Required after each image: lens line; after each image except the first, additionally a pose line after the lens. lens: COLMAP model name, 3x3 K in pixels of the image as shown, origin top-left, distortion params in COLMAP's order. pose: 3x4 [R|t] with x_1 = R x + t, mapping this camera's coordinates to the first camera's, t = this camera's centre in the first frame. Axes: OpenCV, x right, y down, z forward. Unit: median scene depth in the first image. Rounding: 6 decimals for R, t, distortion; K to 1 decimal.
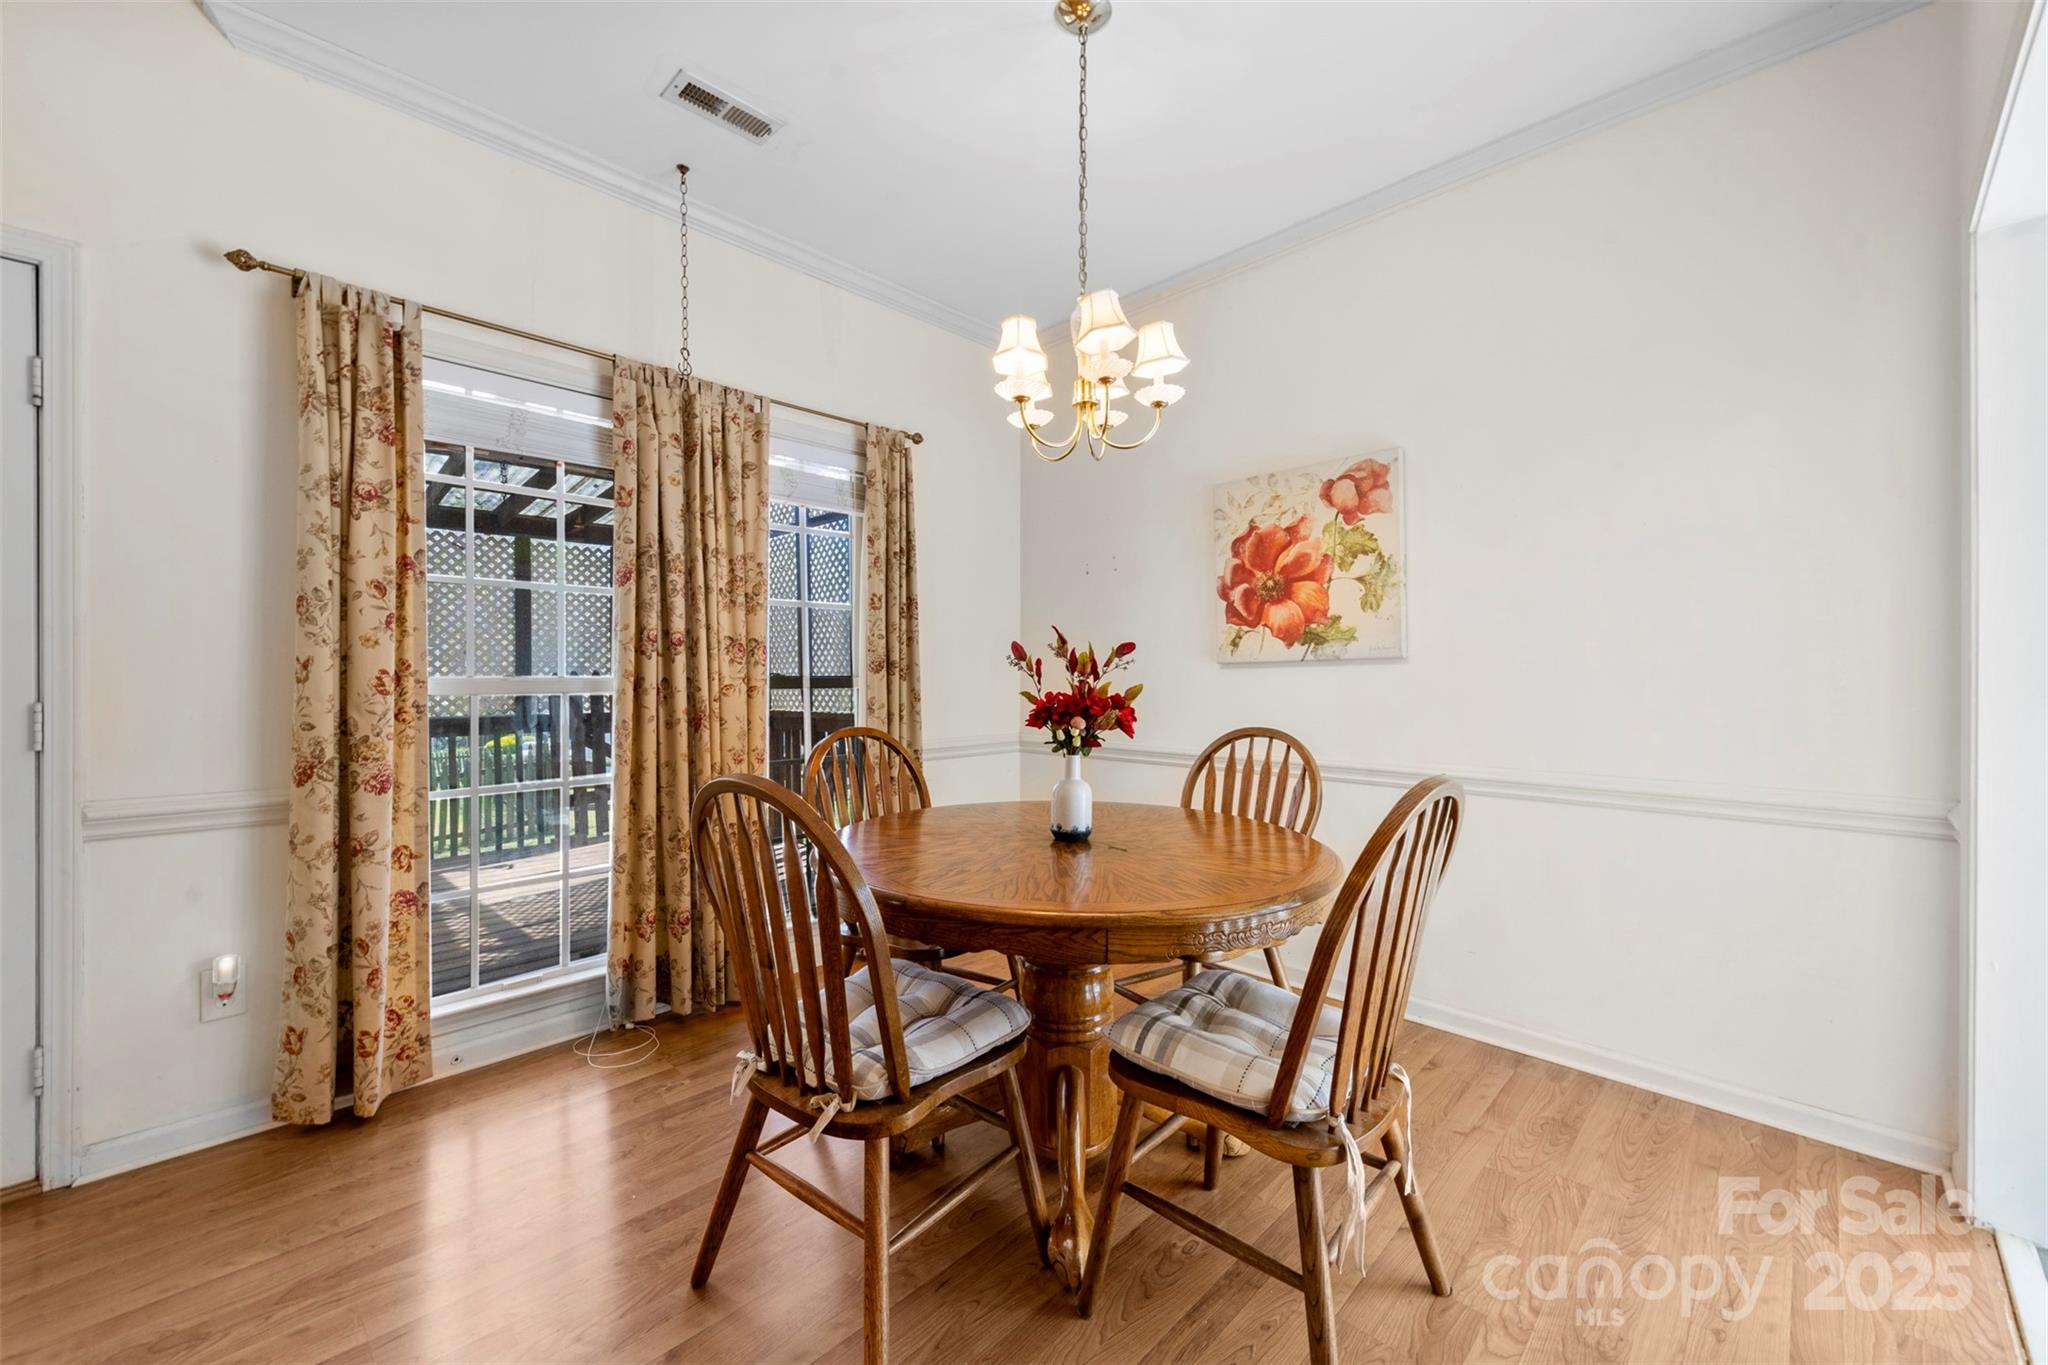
lens RADIAL K [[785.6, 0, 1020.0], [0, 785.6, 678.5], [0, 0, 1]] dist [0.009441, -0.003244]
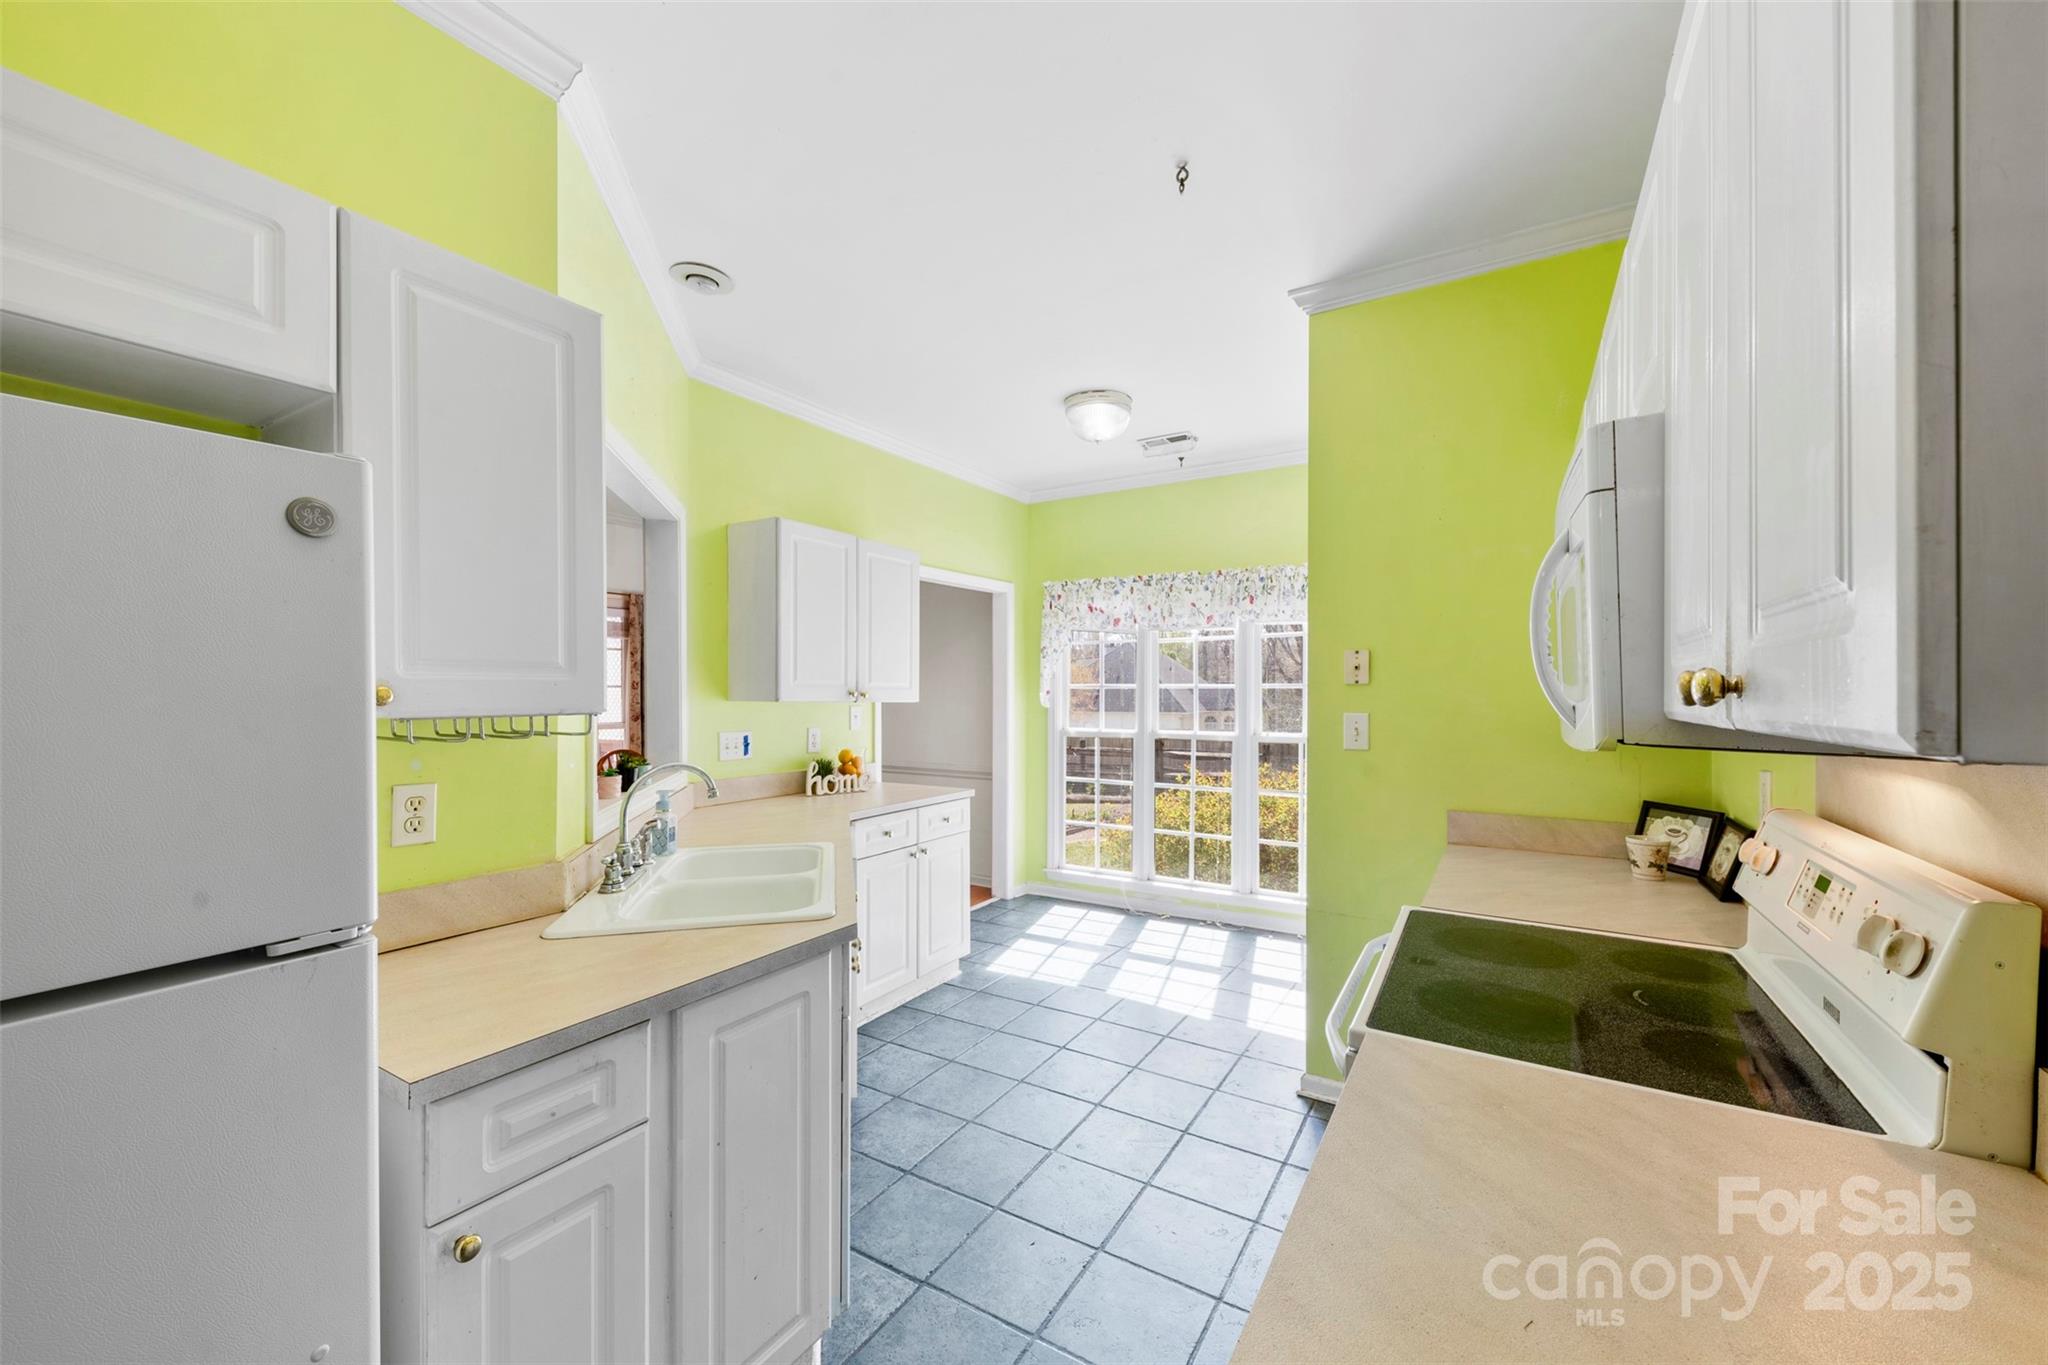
lens RADIAL K [[785.6, 0, 1037.6], [0, 785.6, 688.1], [0, 0, 1]] dist [0.009441, -0.003244]
pose [[0.970916, 0.001885, 0.239415, 0.399073], [-0.000386, 0.999980, -0.006306, -0.098377], [-0.239422, 0.006030, 0.970897, -1.418704]]
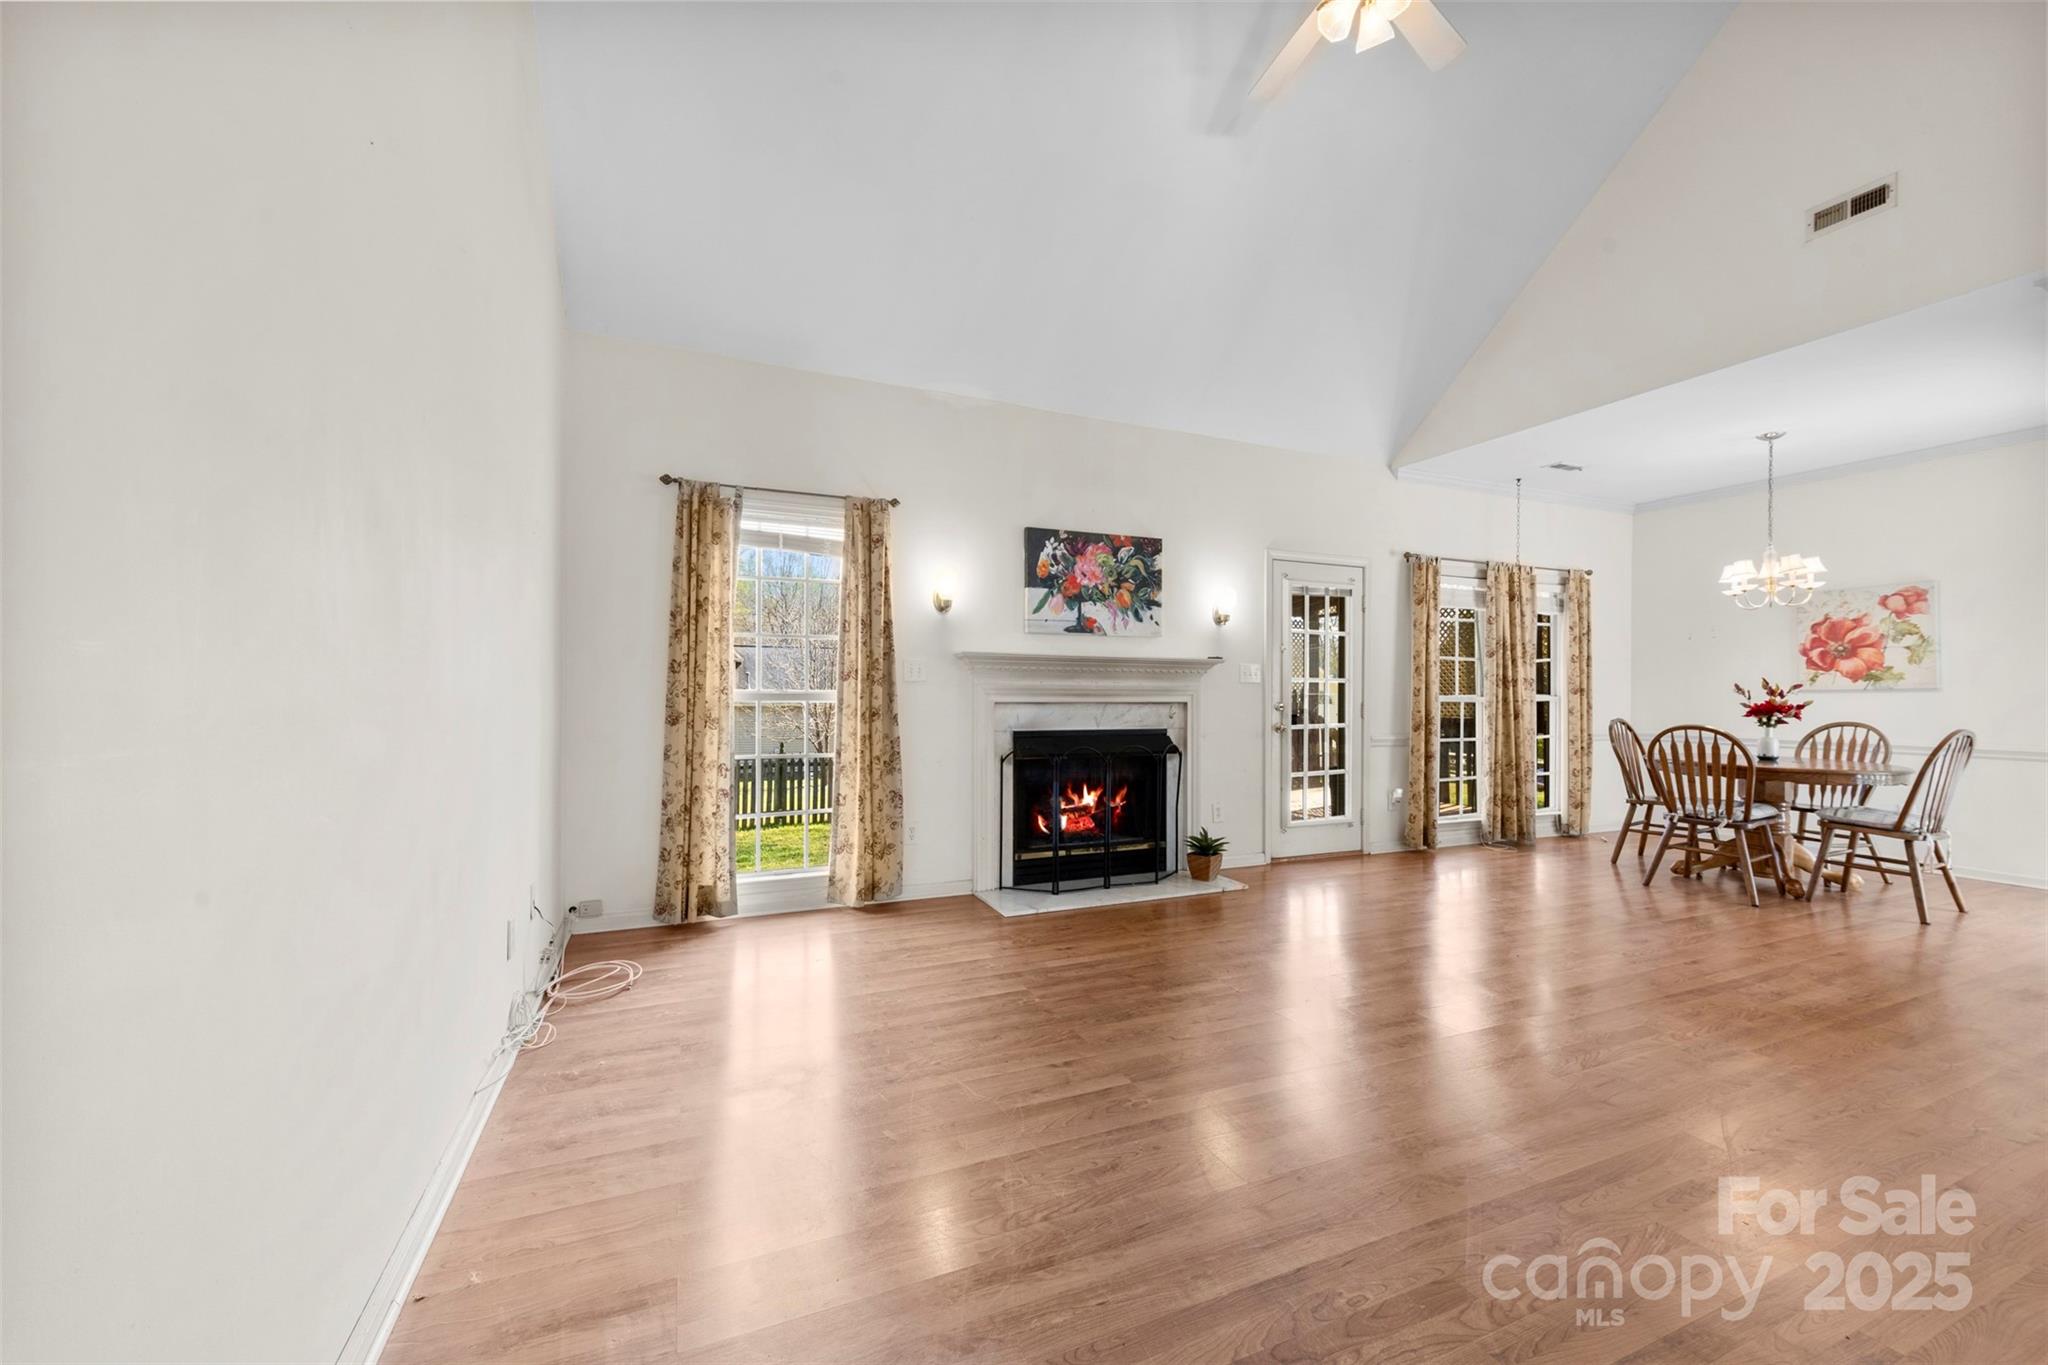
lens RADIAL K [[785.6, 0, 1021.7], [0, 785.6, 689.6], [0, 0, 1]] dist [0.009441, -0.003244]
pose [[0.928092, 0.004651, -0.372323, -0.921741], [-0.007924, 0.999942, -0.007261, 0.008164], [0.372267, 0.009689, 0.928075, -1.719844]]
